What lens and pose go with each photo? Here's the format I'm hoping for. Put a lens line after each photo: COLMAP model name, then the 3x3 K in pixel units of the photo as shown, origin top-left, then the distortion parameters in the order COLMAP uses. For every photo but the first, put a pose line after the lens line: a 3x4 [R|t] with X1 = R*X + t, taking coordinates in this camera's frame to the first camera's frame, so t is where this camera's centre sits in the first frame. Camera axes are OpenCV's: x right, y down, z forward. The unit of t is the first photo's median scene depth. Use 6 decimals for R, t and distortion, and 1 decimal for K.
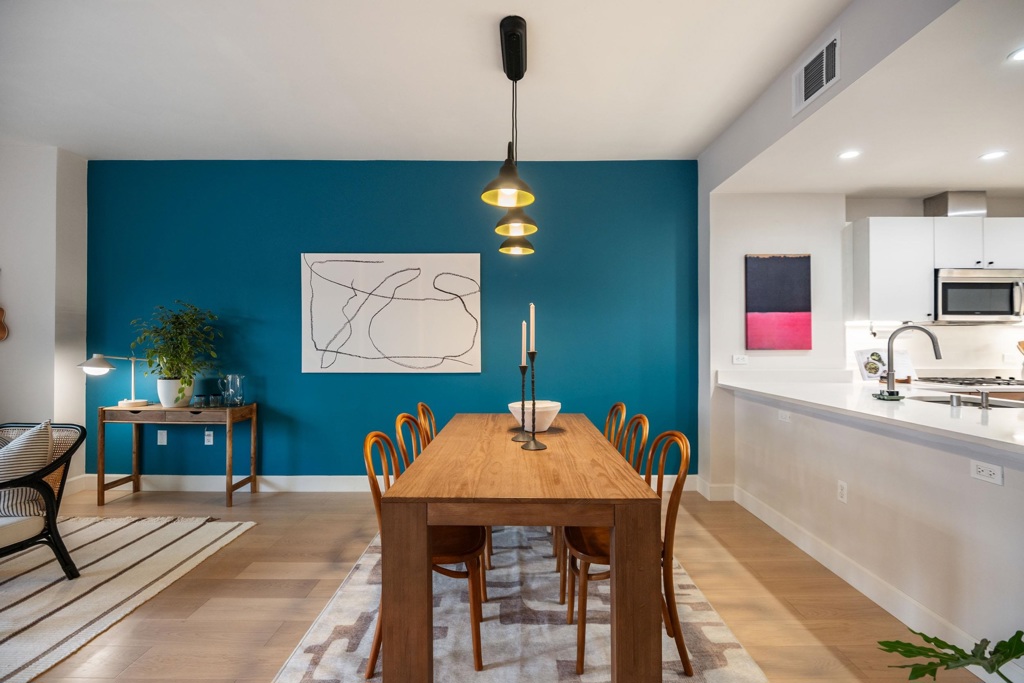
lens RADIAL K [[469.9, 0, 512.0], [0, 469.9, 341.5], [0, 0, 1]] dist [0.025554, -0.019584]
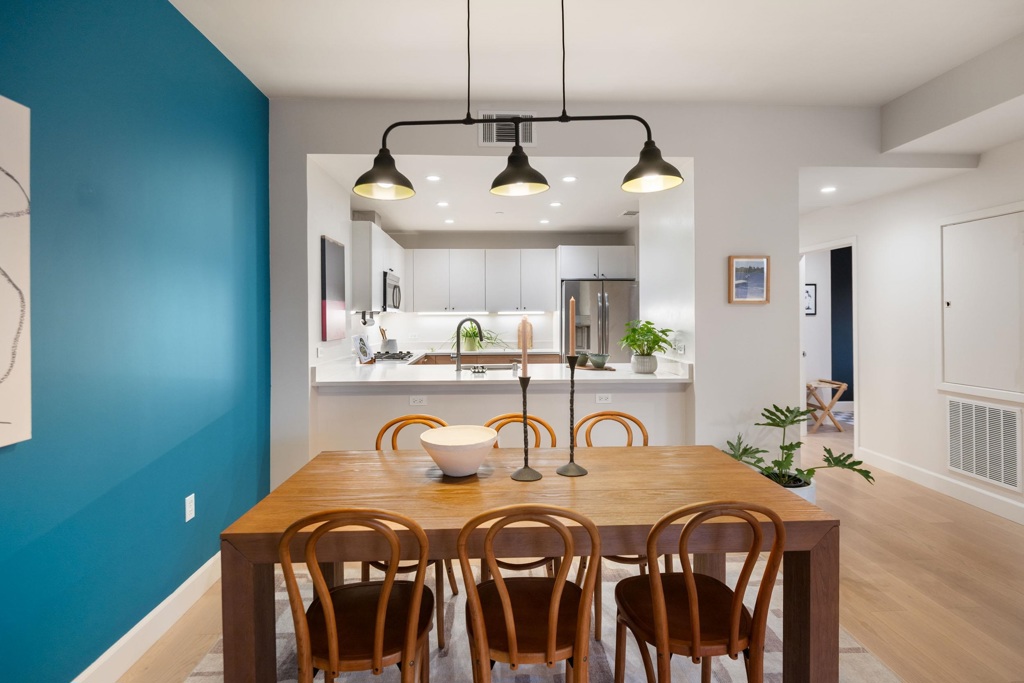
lens RADIAL K [[516.7, 0, 507.4], [0, 516.7, 314.2], [0, 0, 1]] dist [0.001037, 0.000233]
pose [[-0.046777, 0.002942, 0.998901, -0.513150], [0.002889, 0.999992, -0.002810, -0.029588], [-0.998901, 0.002754, -0.046785, 0.706280]]
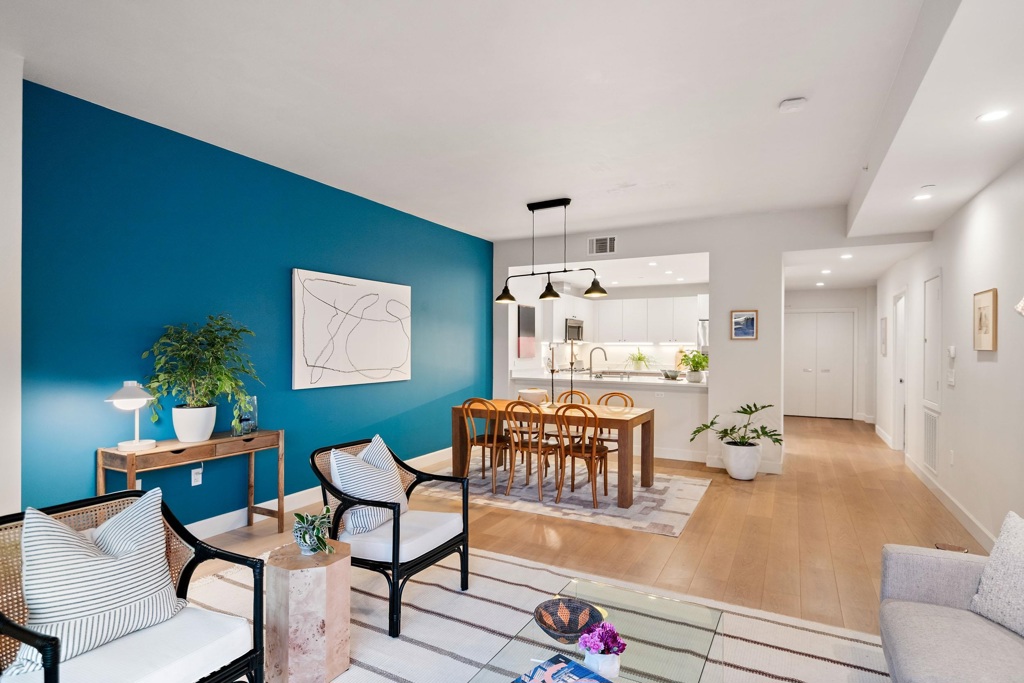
lens RADIAL K [[539.7, 0, 512.0], [0, 539.7, 341.5], [0, 0, 1]] dist [-0.002052, 0.000125]
pose [[0.467795, 0.006497, 0.883813, -1.331620], [-0.005989, 0.999973, -0.004180, -0.035102], [-0.883817, -0.003338, 0.467822, 0.073318]]
